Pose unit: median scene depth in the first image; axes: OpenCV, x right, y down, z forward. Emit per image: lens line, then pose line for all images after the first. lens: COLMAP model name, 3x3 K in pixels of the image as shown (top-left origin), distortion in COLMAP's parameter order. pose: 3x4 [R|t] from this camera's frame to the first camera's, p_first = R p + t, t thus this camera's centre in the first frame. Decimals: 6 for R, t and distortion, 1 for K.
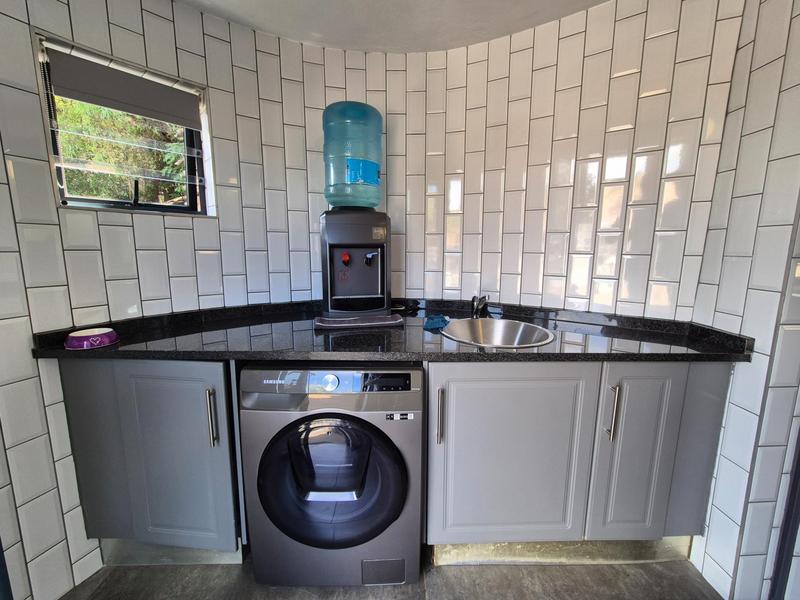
lens RADIAL K [[340.4, 0, 411.0], [0, 340.4, 300.3], [0, 0, 1]] dist [-0.000863, 0.001087]
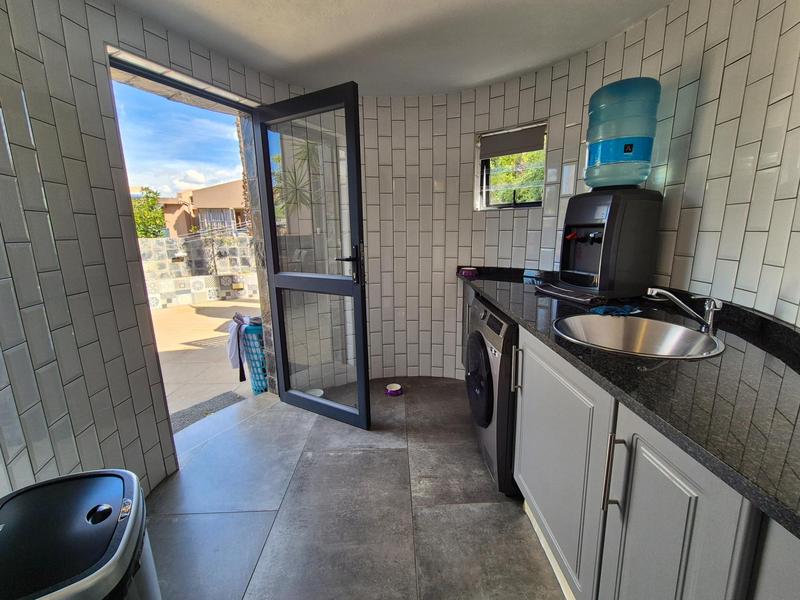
lens RADIAL K [[340.4, 0, 411.0], [0, 340.4, 300.3], [0, 0, 1]] dist [-0.000863, 0.001087]
pose [[0.007732, 0.196121, -0.980549, 1.002948], [-0.152999, 0.969265, 0.192657, -0.056334], [0.988196, 0.148534, 0.037501, 0.477279]]
